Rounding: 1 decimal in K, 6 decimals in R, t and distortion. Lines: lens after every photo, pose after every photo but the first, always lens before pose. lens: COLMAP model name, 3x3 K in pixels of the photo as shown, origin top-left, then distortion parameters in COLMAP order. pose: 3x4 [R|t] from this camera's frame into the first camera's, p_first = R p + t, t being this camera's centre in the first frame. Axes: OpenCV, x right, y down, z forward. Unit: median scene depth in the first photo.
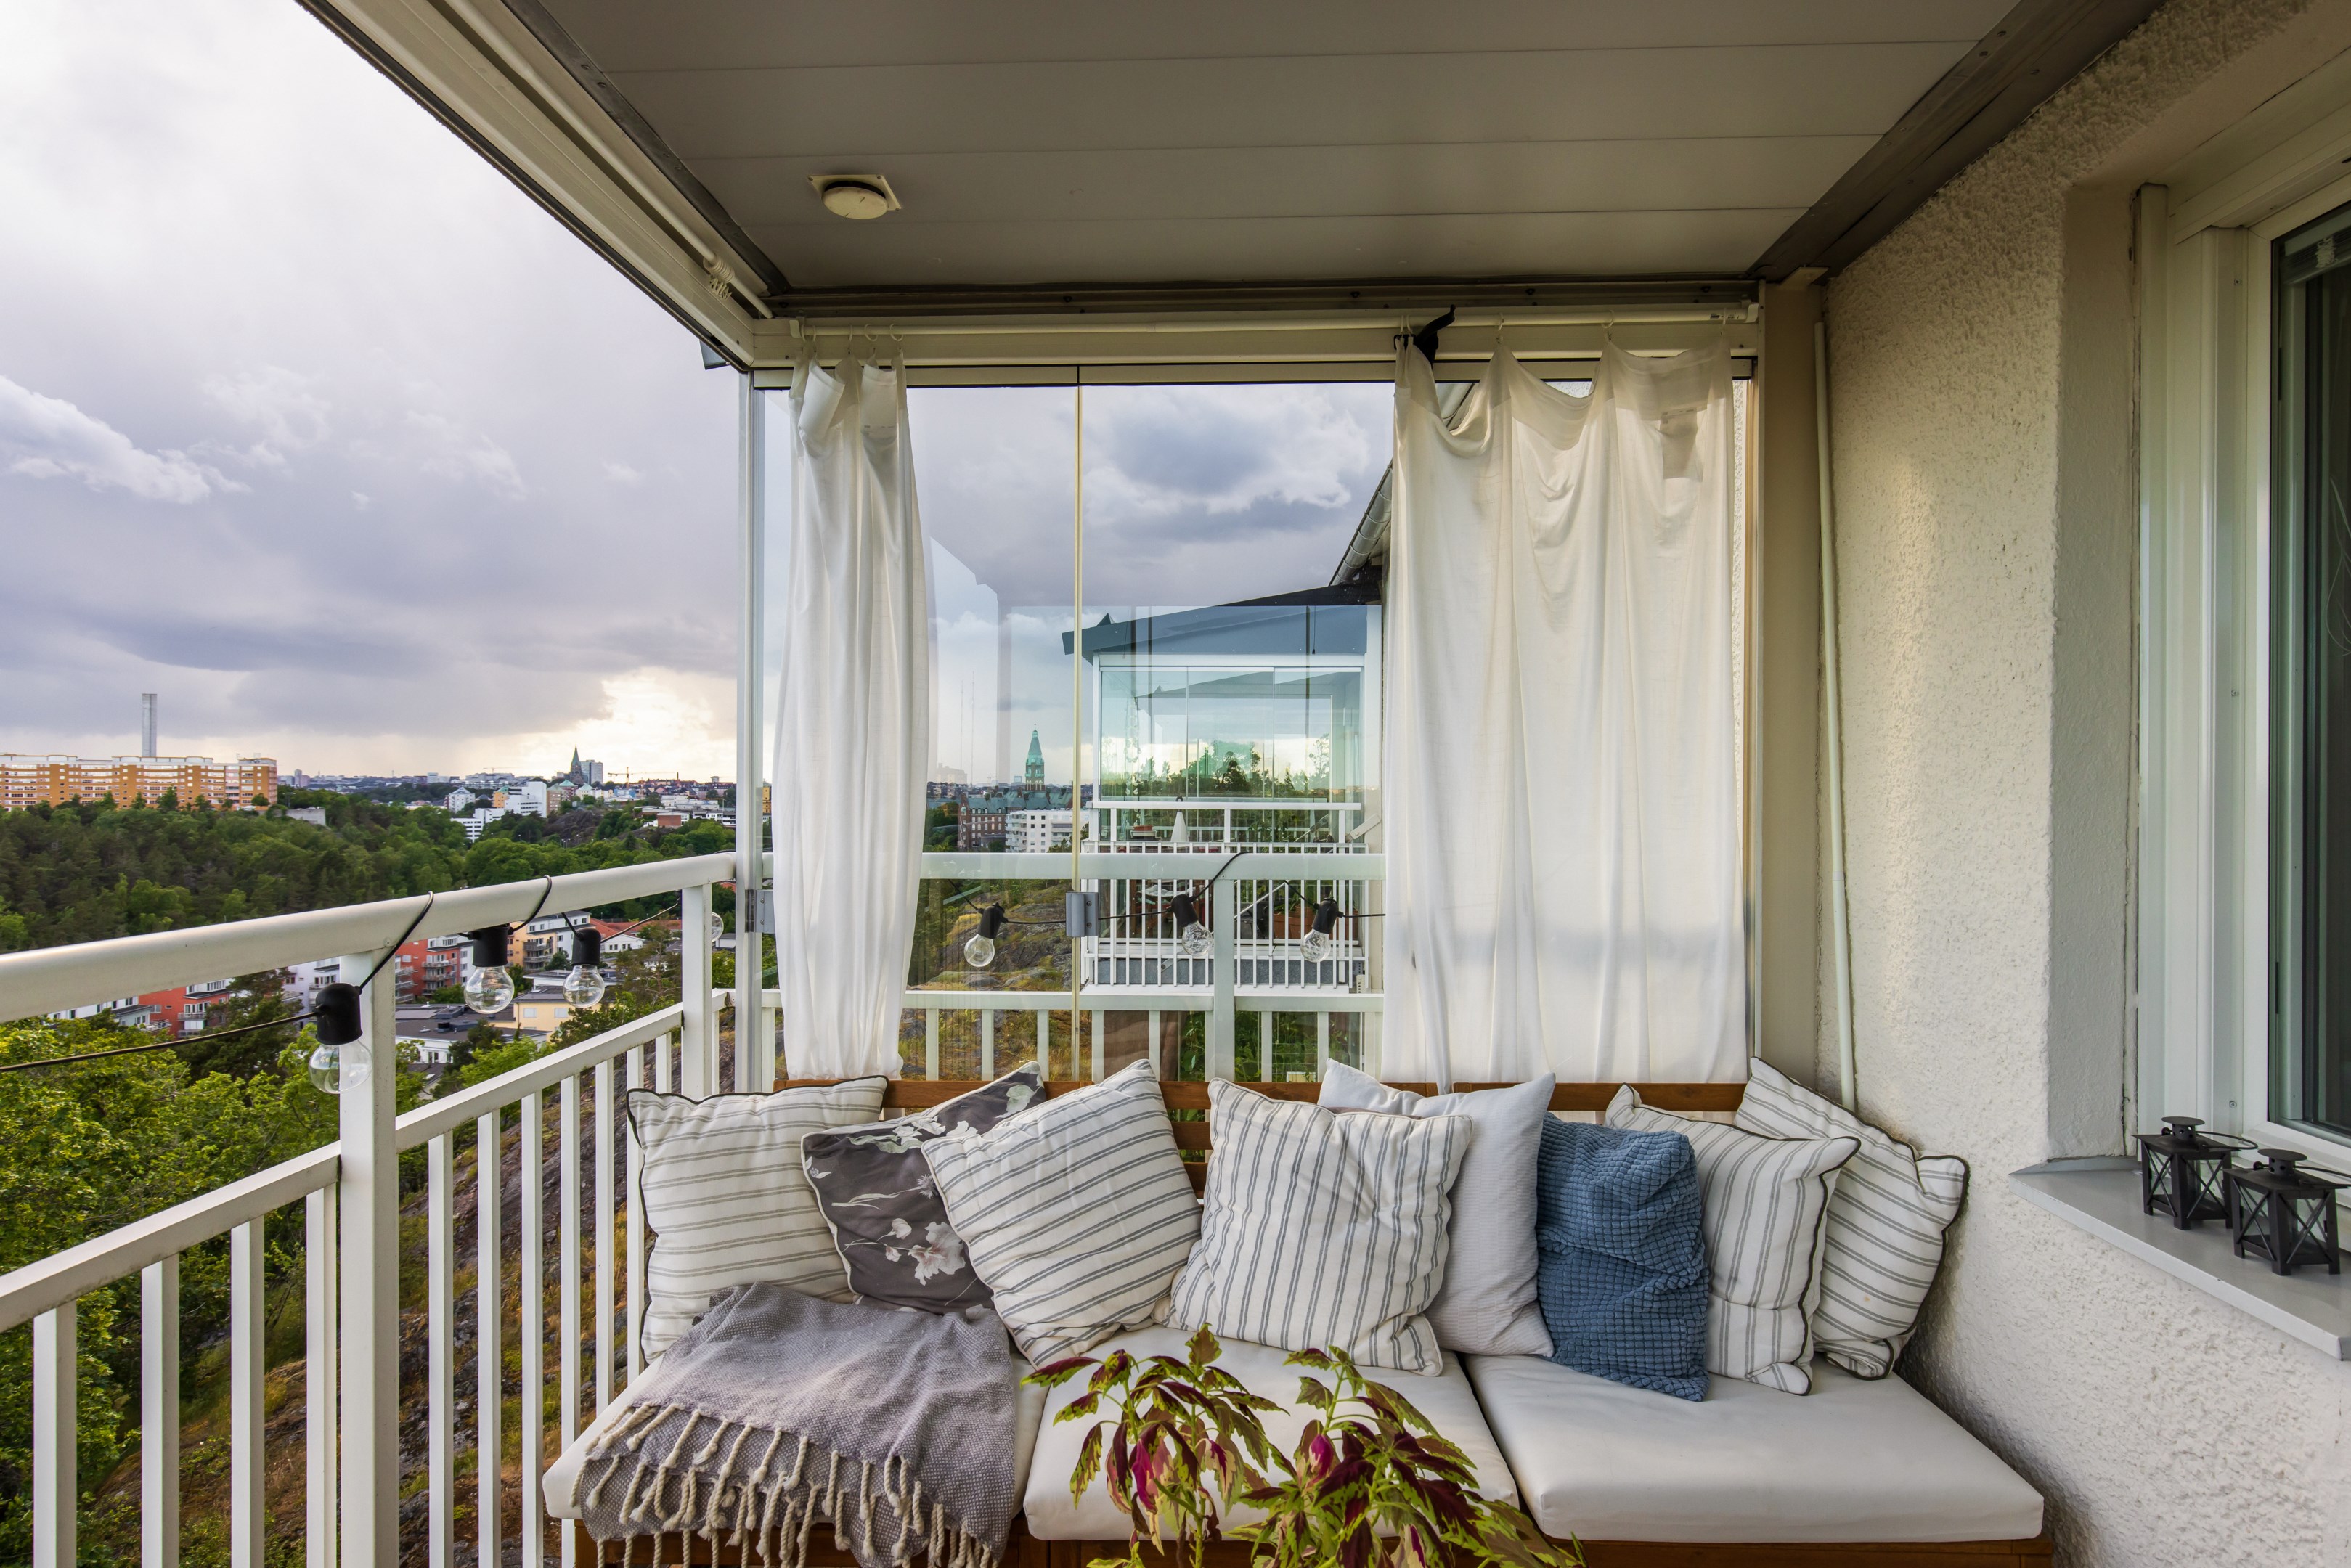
lens RADIAL K [[1270.4, 0, 1175.5], [0, 1270.4, 784.0], [0, 0, 1]] dist [0.005791, 0.000022]
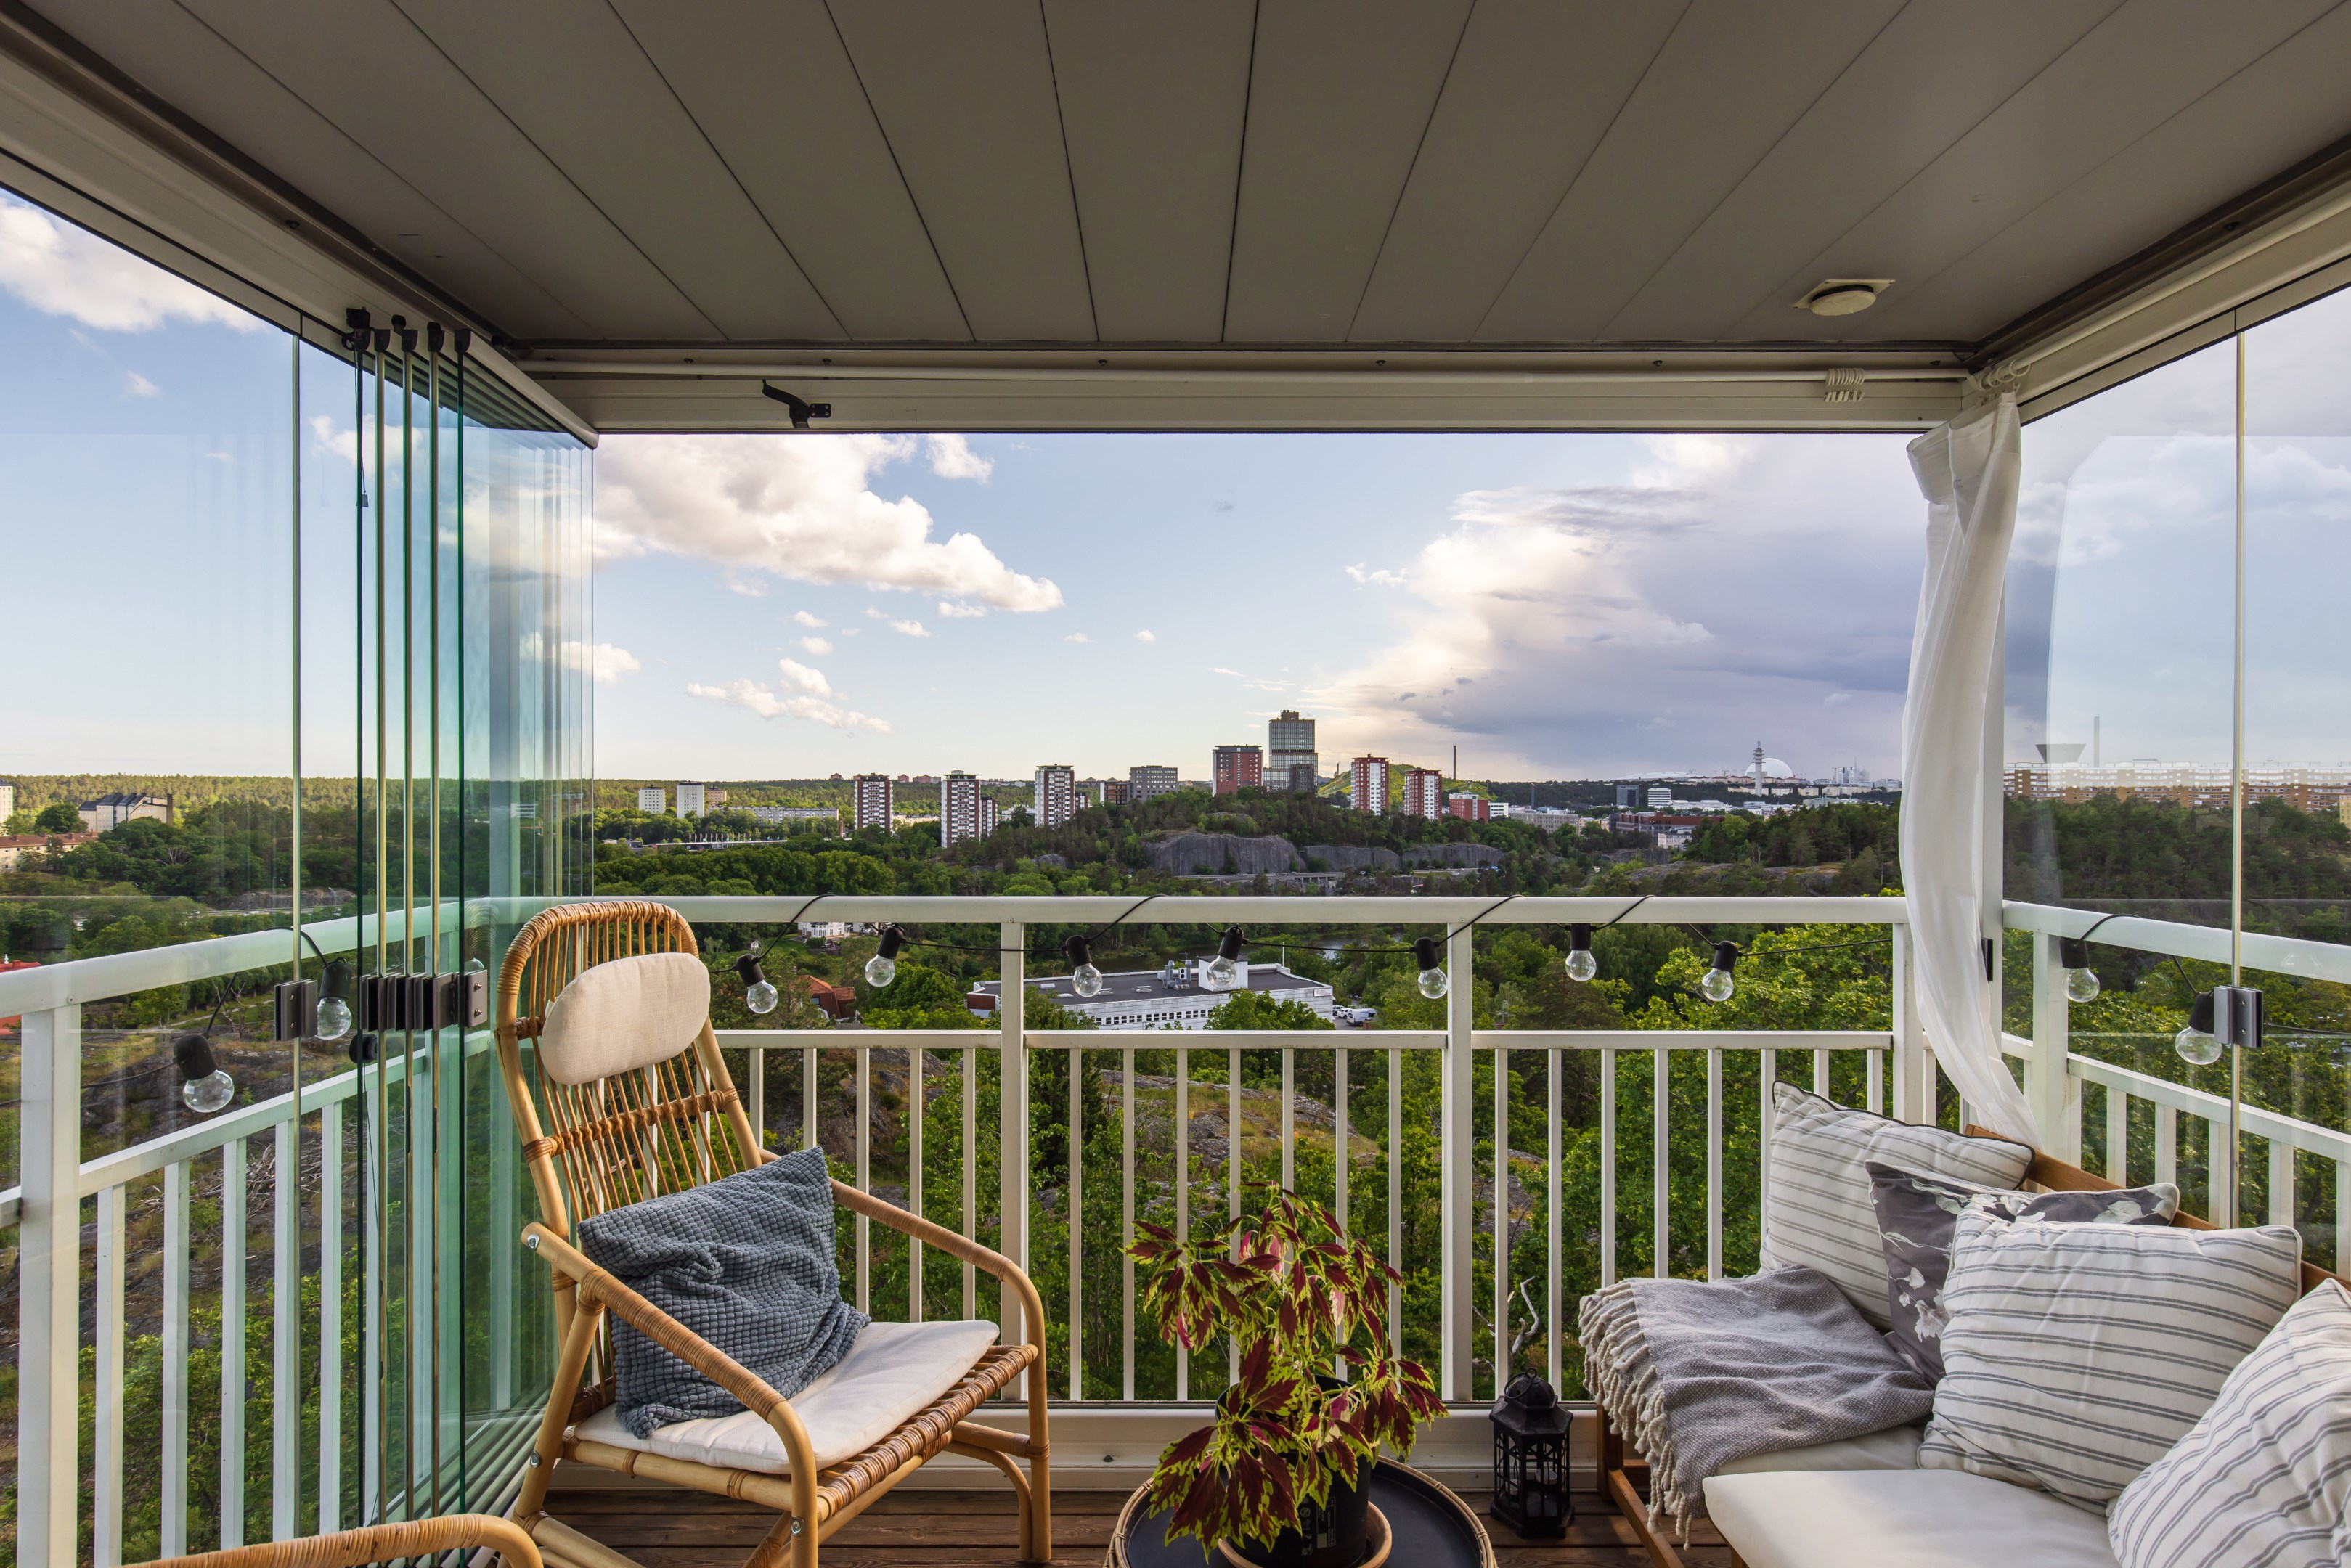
lens RADIAL K [[1270.4, 0, 1175.5], [0, 1270.4, 784.0], [0, 0, 1]] dist [0.005791, 0.000022]
pose [[0.039356, -0.001604, -0.999224, 0.773444], [-0.001560, 0.999997, -0.001667, -0.041872], [0.999224, 0.001624, 0.039354, 0.369753]]
